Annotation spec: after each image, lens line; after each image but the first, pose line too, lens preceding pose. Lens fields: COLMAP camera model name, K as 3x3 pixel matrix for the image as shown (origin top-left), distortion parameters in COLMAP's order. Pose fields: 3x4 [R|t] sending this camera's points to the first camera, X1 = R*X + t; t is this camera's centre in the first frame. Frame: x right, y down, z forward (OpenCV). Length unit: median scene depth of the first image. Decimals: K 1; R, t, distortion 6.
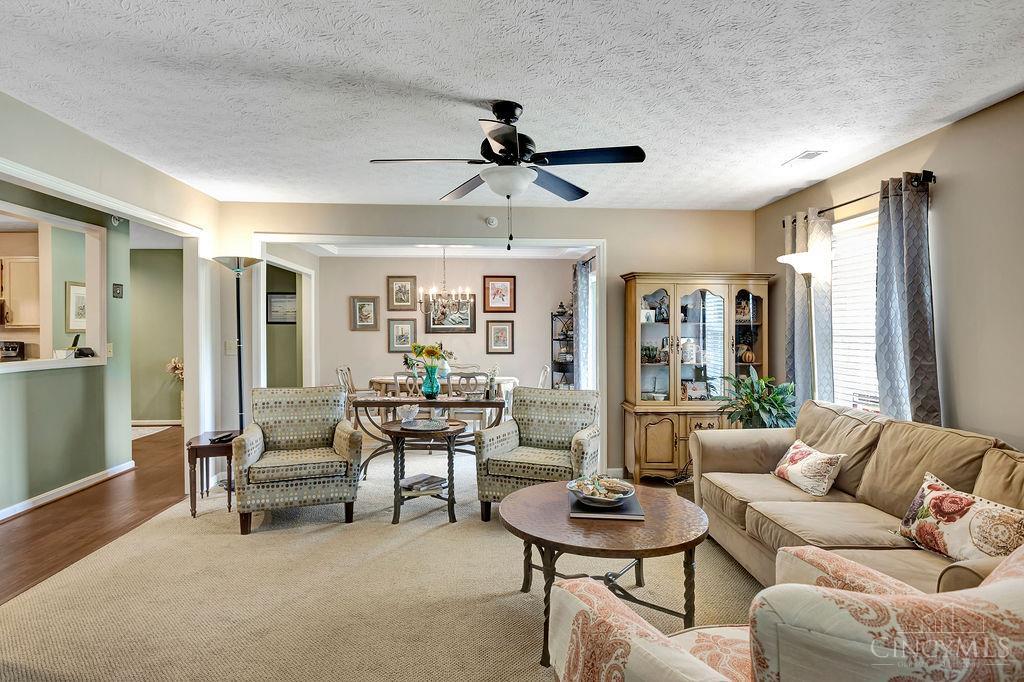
lens RADIAL K [[556.6, 0, 515.1], [0, 556.6, 343.1], [0, 0, 1]] dist [-0.021755, -0.001337]
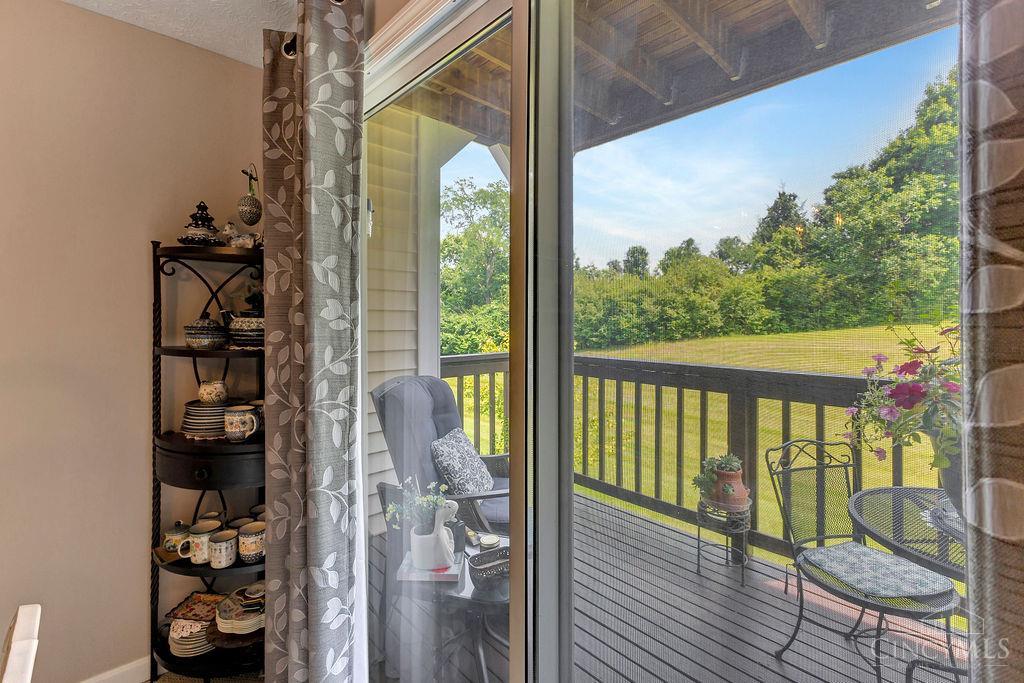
lens RADIAL K [[453.7, 0, 496.3], [0, 453.7, 318.1], [0, 0, 1]] dist [0.004408, -0.000099]
pose [[0.779107, -0.000048, 0.626890, 0.102708], [0.010174, 0.999869, -0.012567, -0.030135], [-0.626808, 0.016169, 0.779006, 1.336813]]
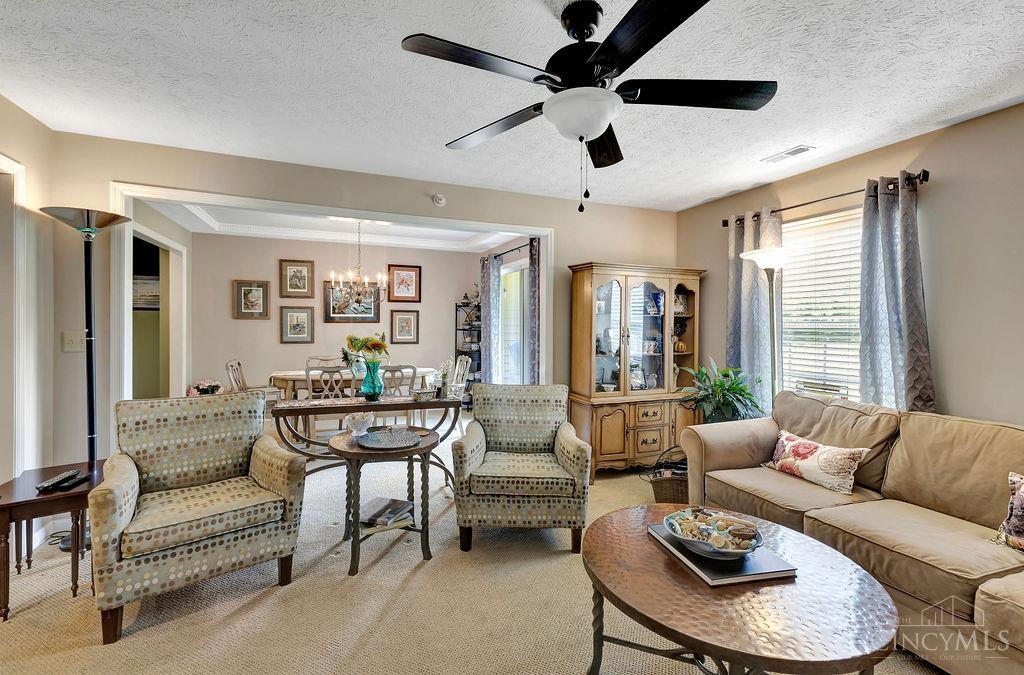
lens RADIAL K [[449.6, 0, 508.5], [0, 449.6, 329.2], [0, 0, 1]] dist [-0.000050, -0.001038]
pose [[0.947369, 0.002767, 0.320131, -0.195298], [-0.001440, 0.999989, -0.004381, -0.005841], [-0.320140, 0.003689, 0.947363, 0.321191]]
